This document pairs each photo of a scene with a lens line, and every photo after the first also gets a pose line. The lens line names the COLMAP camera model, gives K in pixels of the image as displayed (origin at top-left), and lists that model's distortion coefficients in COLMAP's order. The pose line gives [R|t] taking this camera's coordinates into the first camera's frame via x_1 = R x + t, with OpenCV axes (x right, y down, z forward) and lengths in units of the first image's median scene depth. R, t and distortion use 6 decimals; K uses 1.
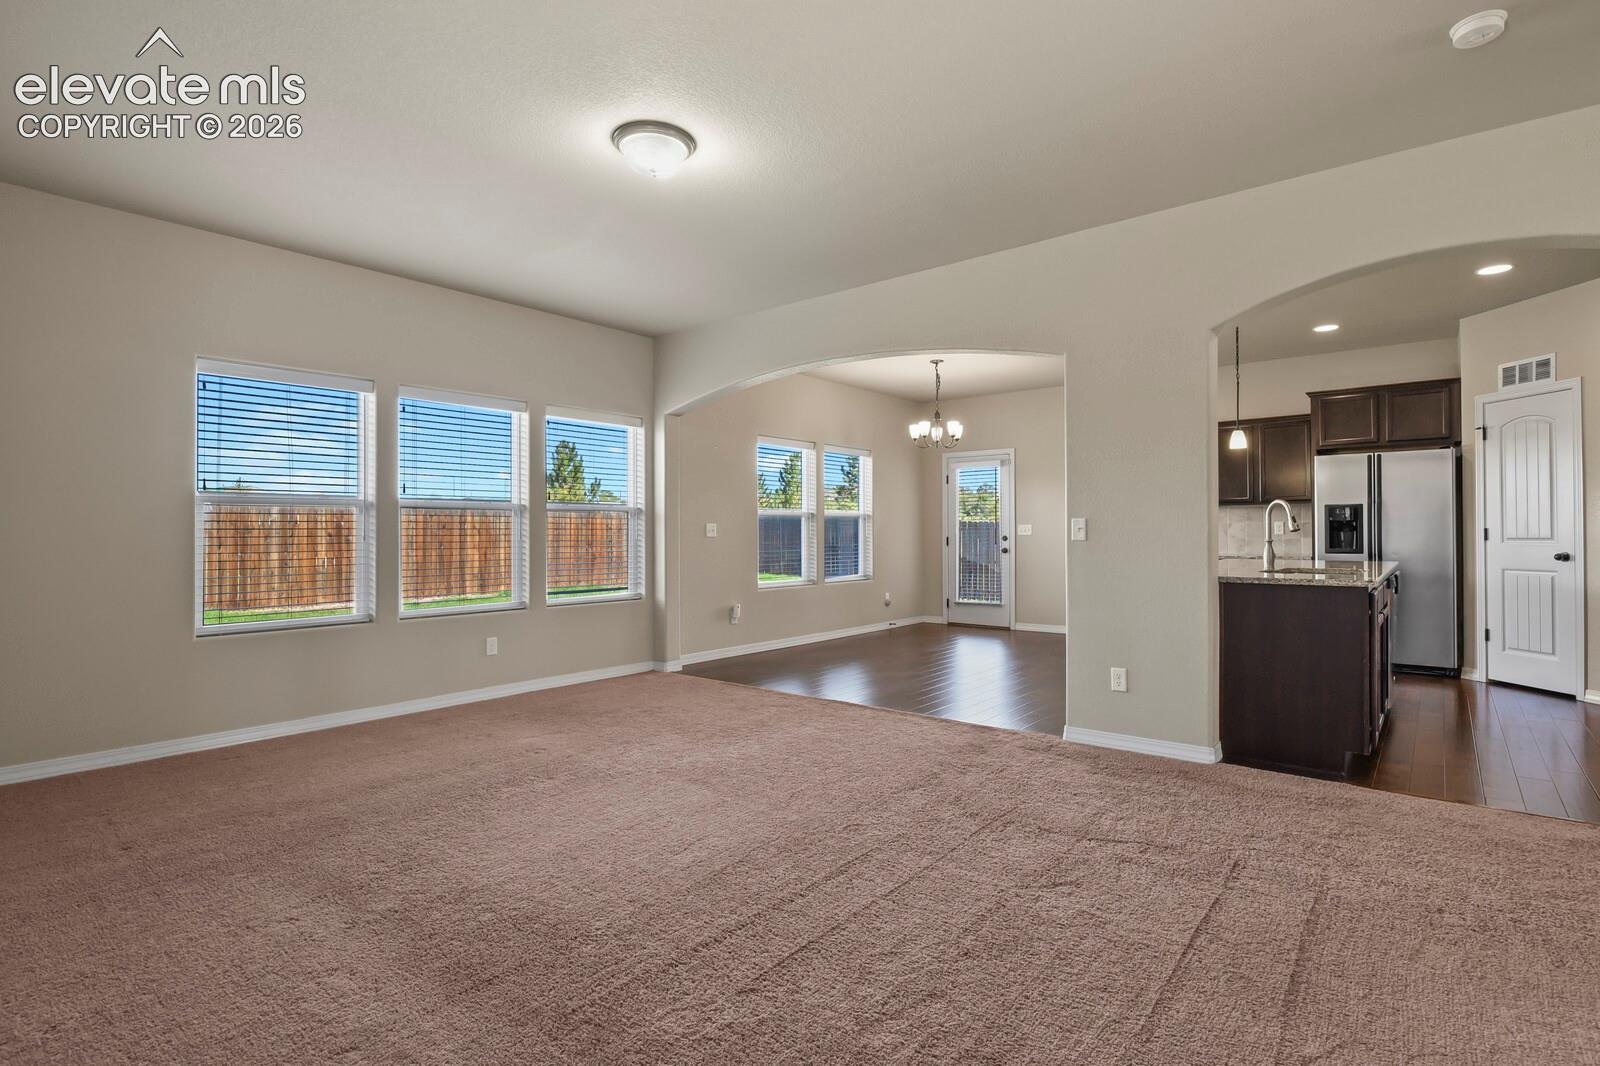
lens RADIAL K [[774.5, 0, 813.9], [0, 774.5, 528.2], [0, 0, 1]] dist [-0.002719, -0.003812]
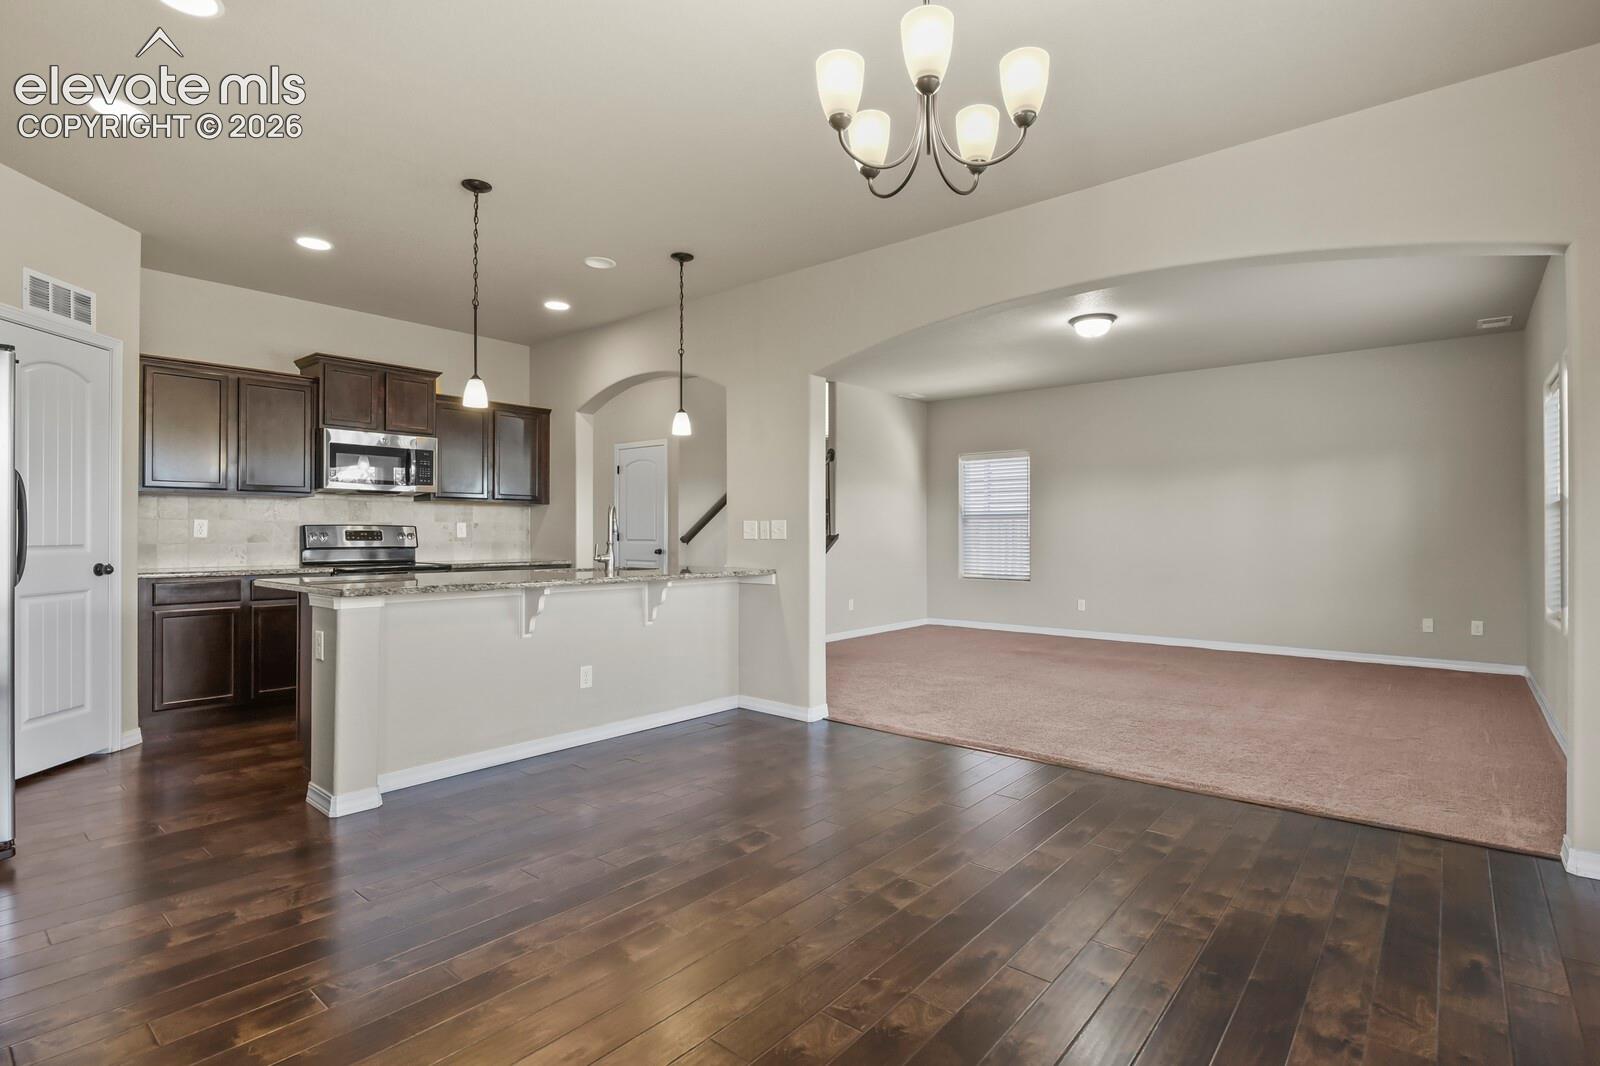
lens RADIAL K [[774.5, 0, 797.1], [0, 774.5, 527.7], [0, 0, 1]] dist [-0.002719, -0.003812]
pose [[-0.999582, 0.004660, 0.028539, 0.231275], [0.004283, 0.999903, -0.013274, 0.007852], [-0.028598, -0.013146, -0.999505, 1.467549]]
